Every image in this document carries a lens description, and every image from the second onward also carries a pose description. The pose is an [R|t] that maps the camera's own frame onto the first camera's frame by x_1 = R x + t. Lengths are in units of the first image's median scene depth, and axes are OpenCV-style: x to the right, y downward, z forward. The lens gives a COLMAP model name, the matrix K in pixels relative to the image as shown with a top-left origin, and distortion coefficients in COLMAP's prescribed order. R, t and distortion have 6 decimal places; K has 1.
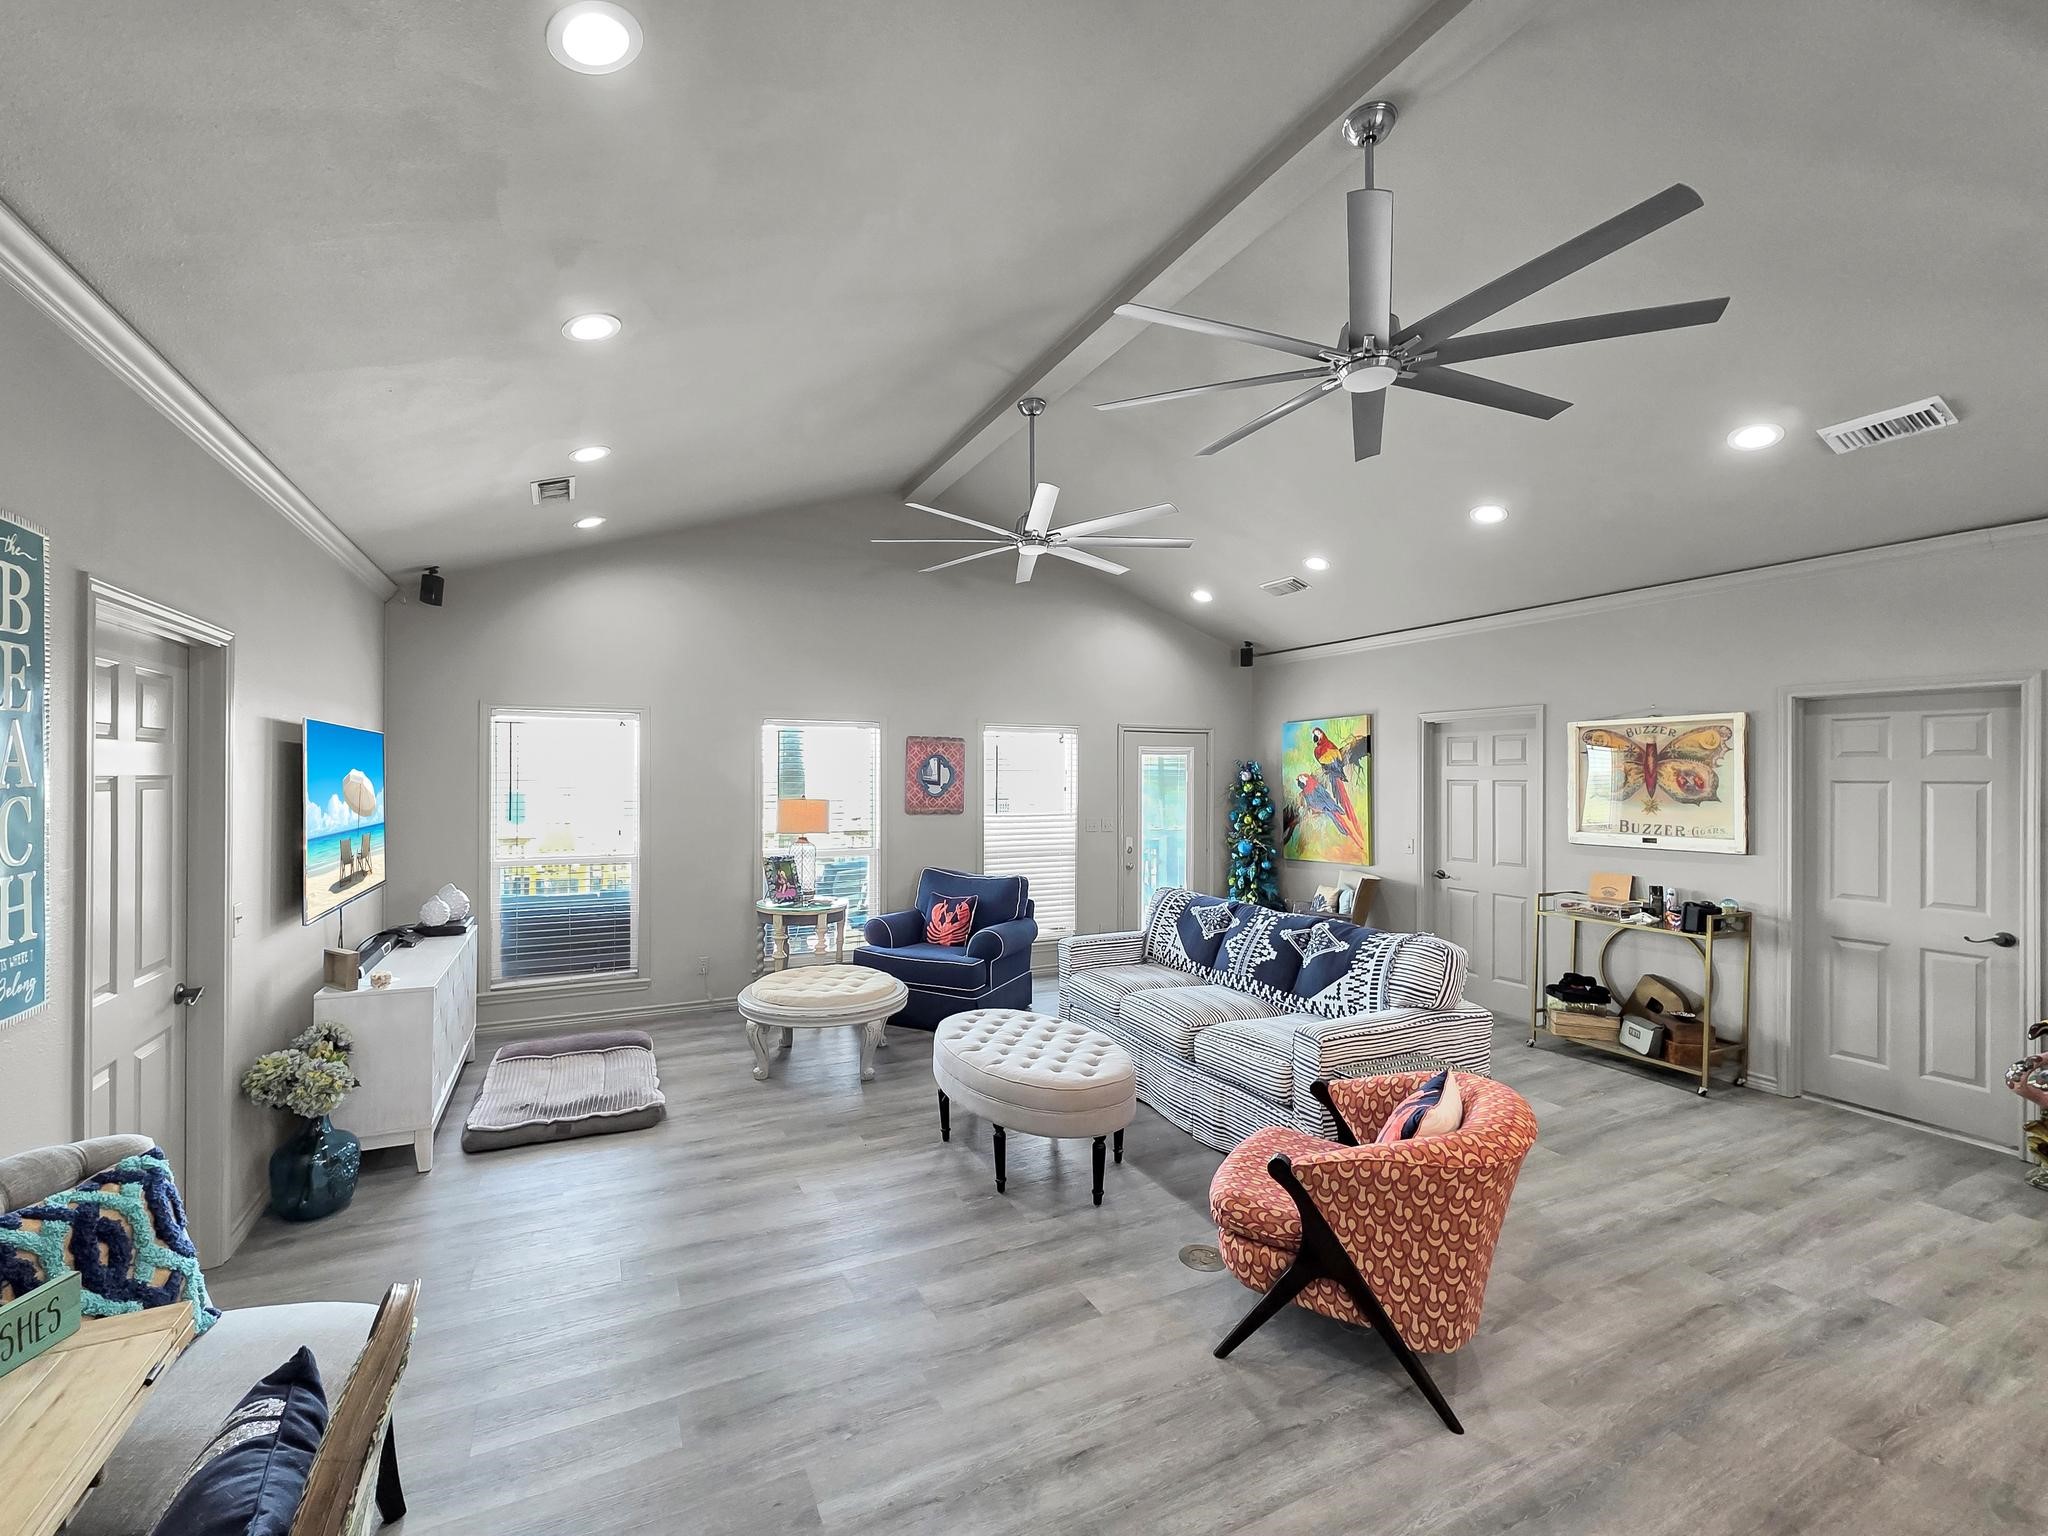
lens RADIAL K [[856.6, 0, 994.2], [0, 856.6, 776.1], [0, 0, 1]] dist [0.001040, 0.000268]
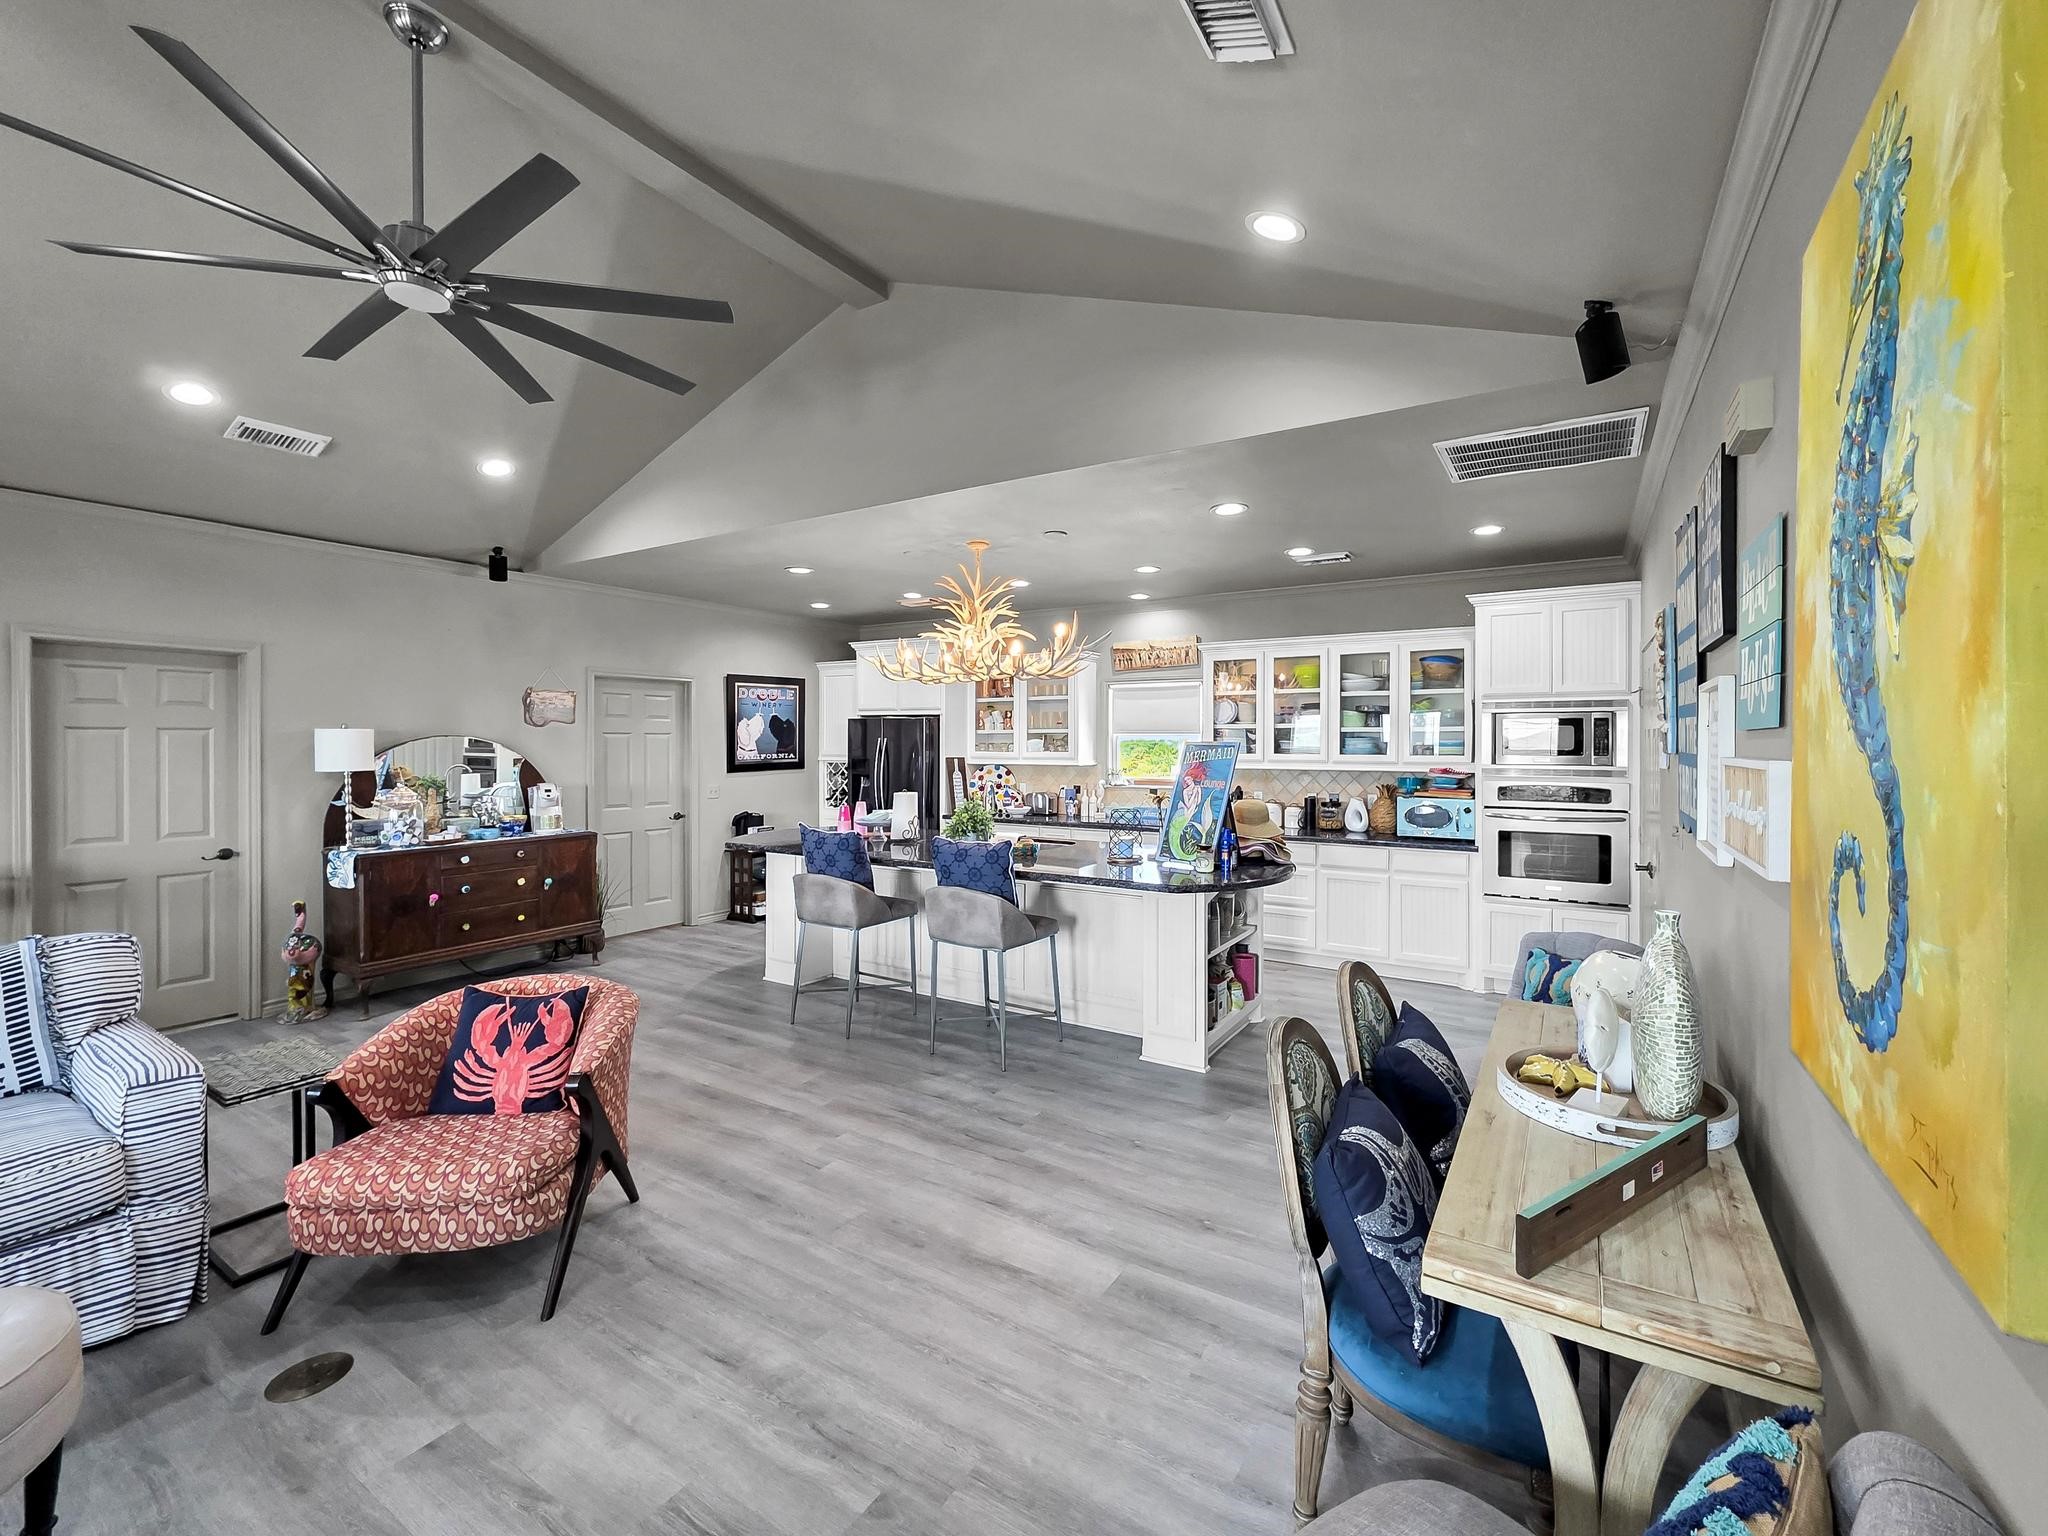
lens RADIAL K [[852.7, 0, 1064.9], [0, 852.7, 743.6], [0, 0, 1]] dist [0.000401, 0.000083]
pose [[-0.554071, -0.007709, 0.832434, -0.389232], [-0.003461, 0.999970, 0.006957, 0.011665], [-0.832462, 0.000973, -0.554081, 0.480751]]
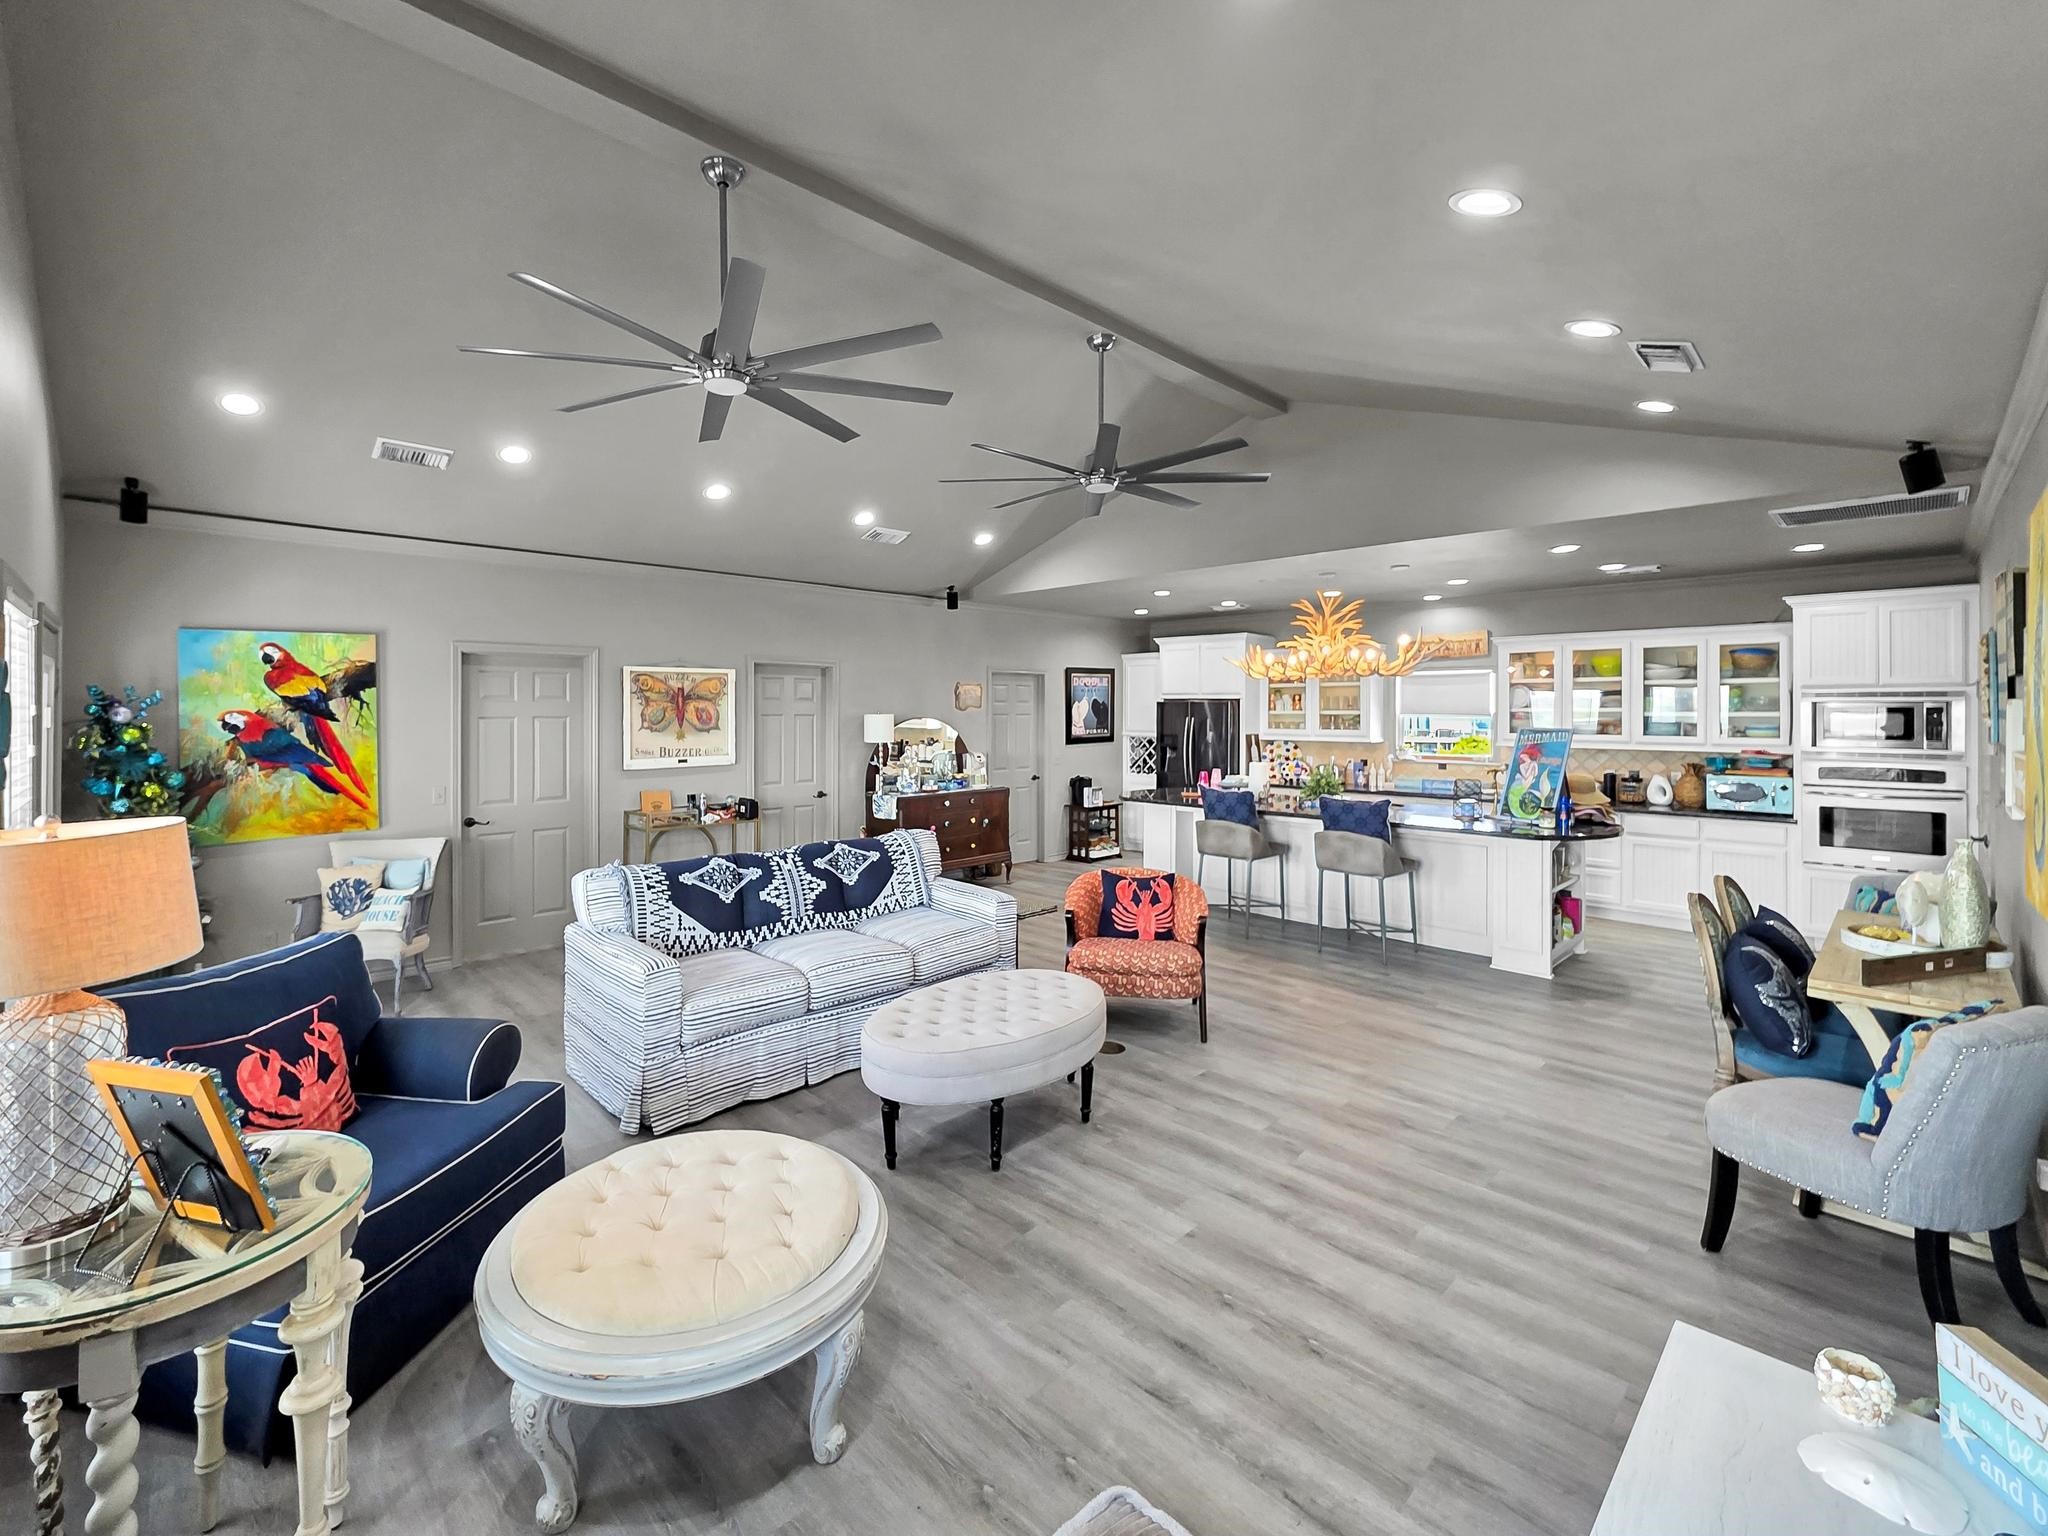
lens RADIAL K [[883.9, 0, 953.6], [0, 883.9, 707.1], [0, 0, 1]] dist [-0.000021, 0.000316]
pose [[-0.294760, -0.003126, 0.955566, -0.618009], [-0.002755, 0.999993, 0.002422, -0.011736], [-0.955567, -0.001919, -0.294766, 0.941061]]
